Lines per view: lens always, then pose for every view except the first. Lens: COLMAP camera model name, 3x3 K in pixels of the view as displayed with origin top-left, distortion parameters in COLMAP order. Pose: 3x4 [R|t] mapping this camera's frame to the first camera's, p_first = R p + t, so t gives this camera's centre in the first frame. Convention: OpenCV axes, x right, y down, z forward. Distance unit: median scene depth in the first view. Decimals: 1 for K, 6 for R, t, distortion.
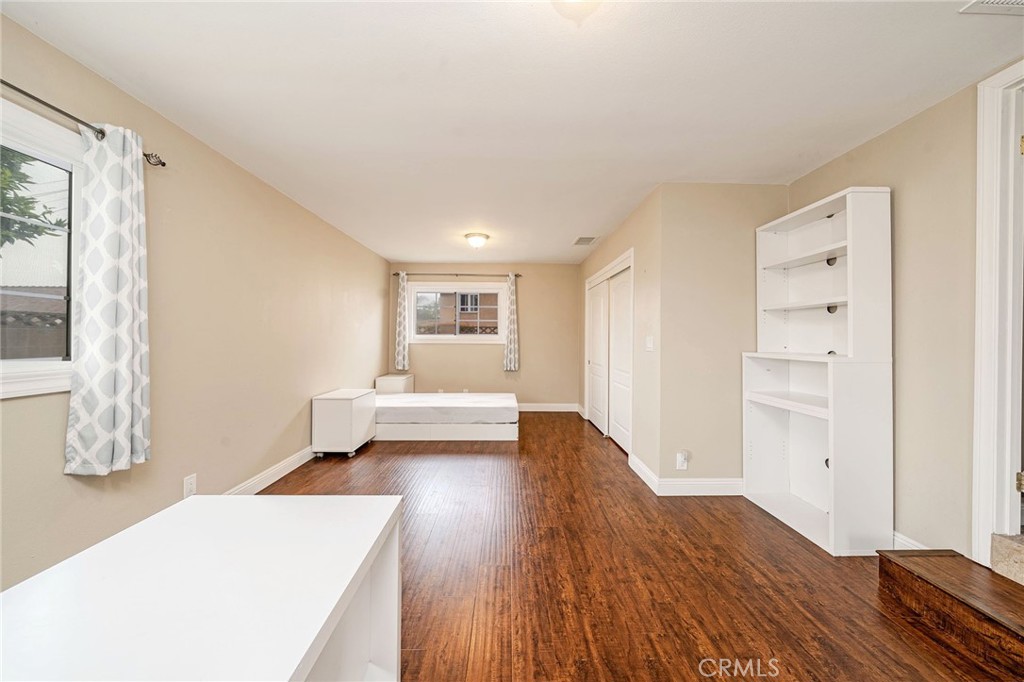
lens RADIAL K [[349.0, 0, 512.6], [0, 349.0, 336.1], [0, 0, 1]] dist [-0.005435, -0.000064]
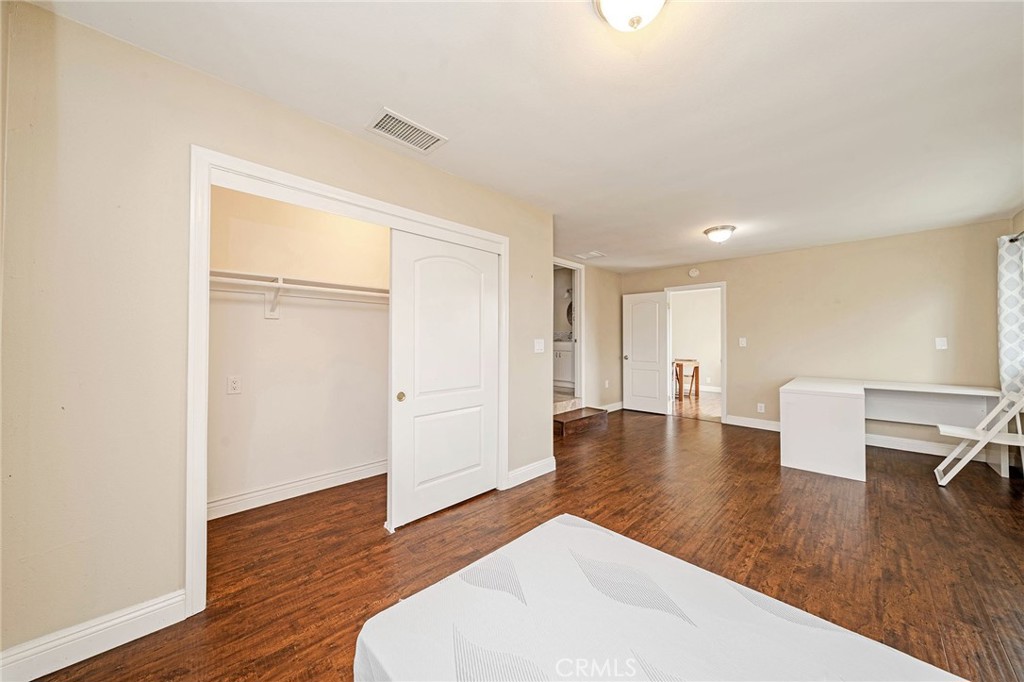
lens RADIAL K [[349.0, 0, 512.6], [0, 349.0, 336.1], [0, 0, 1]] dist [-0.005435, -0.000064]
pose [[-0.687490, 0.003001, 0.726188, -0.235925], [-0.009997, 0.999858, -0.013595, 0.004094], [-0.726125, -0.016606, -0.687362, 1.246306]]
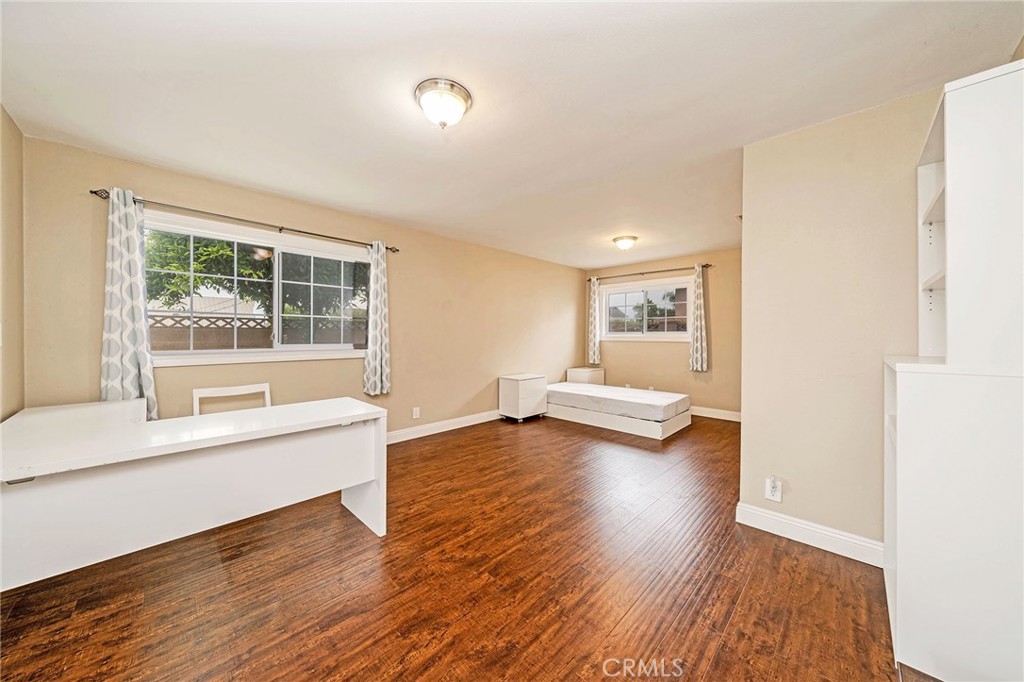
lens RADIAL K [[349.0, 0, 512.6], [0, 349.0, 336.1], [0, 0, 1]] dist [-0.005435, -0.000064]
pose [[0.703449, -0.000676, -0.710746, 0.404677], [0.004788, 0.999981, 0.003788, 0.001742], [0.710730, -0.006068, 0.703439, 0.014651]]
